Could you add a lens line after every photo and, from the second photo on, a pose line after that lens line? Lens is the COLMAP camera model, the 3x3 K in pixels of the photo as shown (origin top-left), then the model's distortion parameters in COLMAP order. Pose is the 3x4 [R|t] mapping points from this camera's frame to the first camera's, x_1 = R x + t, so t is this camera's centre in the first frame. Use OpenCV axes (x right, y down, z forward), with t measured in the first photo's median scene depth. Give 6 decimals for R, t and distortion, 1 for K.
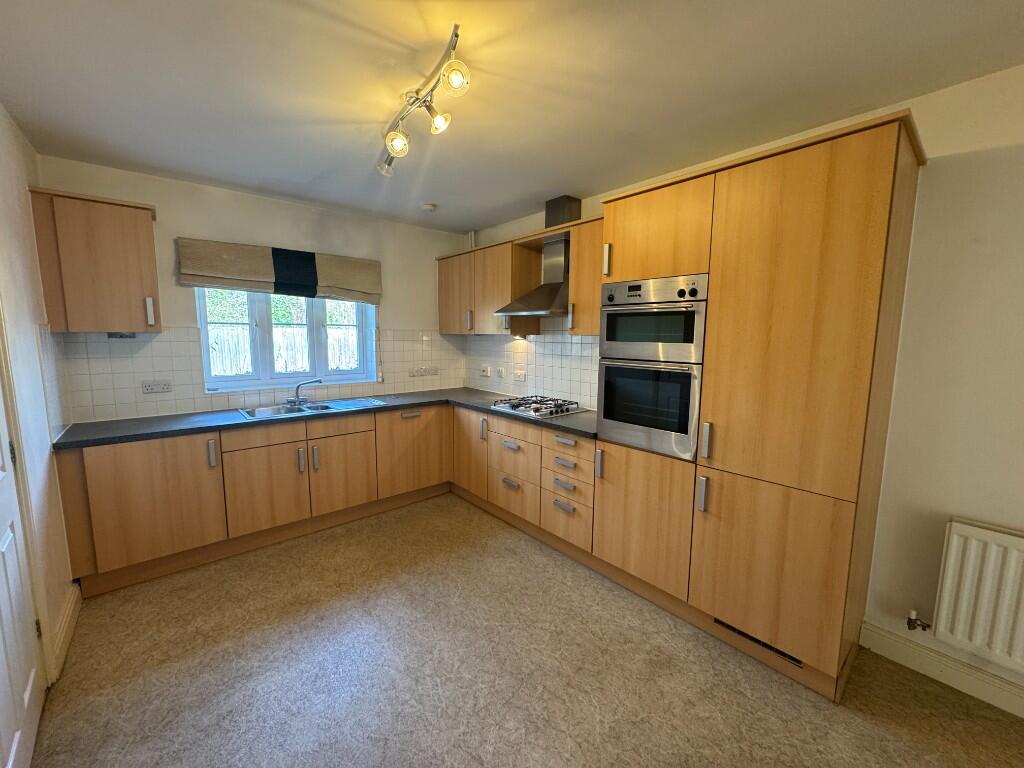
lens RADIAL K [[405.7, 0, 513.5], [0, 405.7, 383.2], [0, 0, 1]] dist [-0.002464, 0.000055]
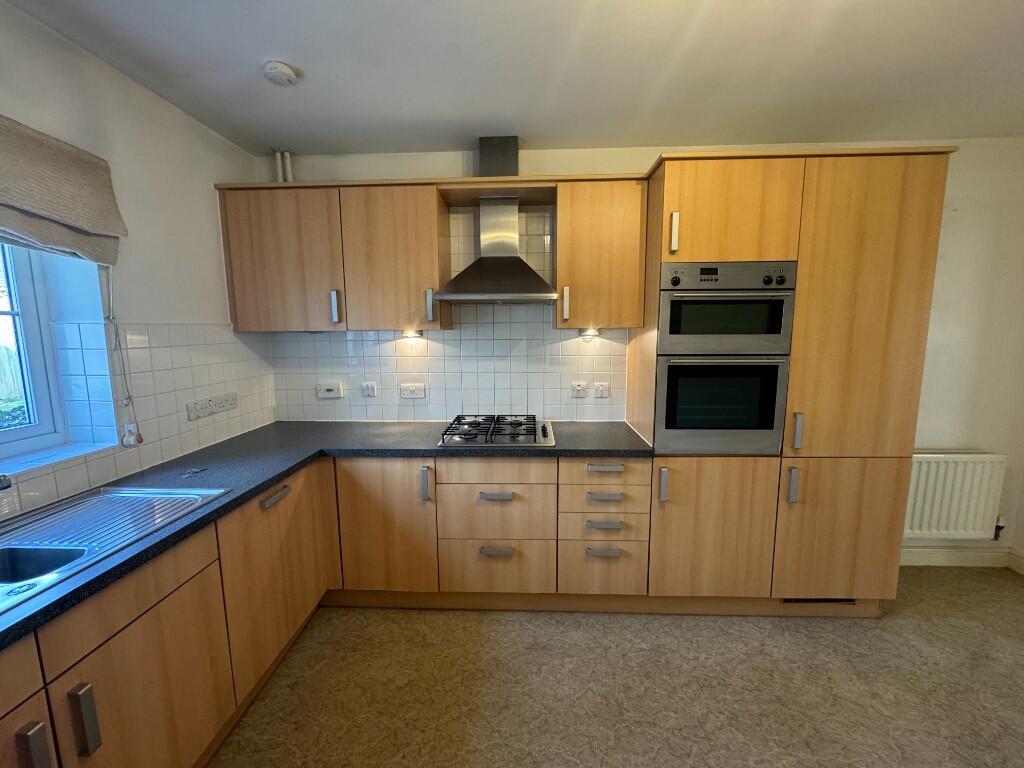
lens RADIAL K [[405.7, 0, 509.3], [0, 405.7, 382.7], [0, 0, 1]] dist [-0.002464, 0.000055]
pose [[0.685802, -0.109816, 0.719456, -0.482604], [0.101489, 0.993322, 0.054876, -0.070007], [-0.720678, 0.035383, 0.692367, 0.555610]]
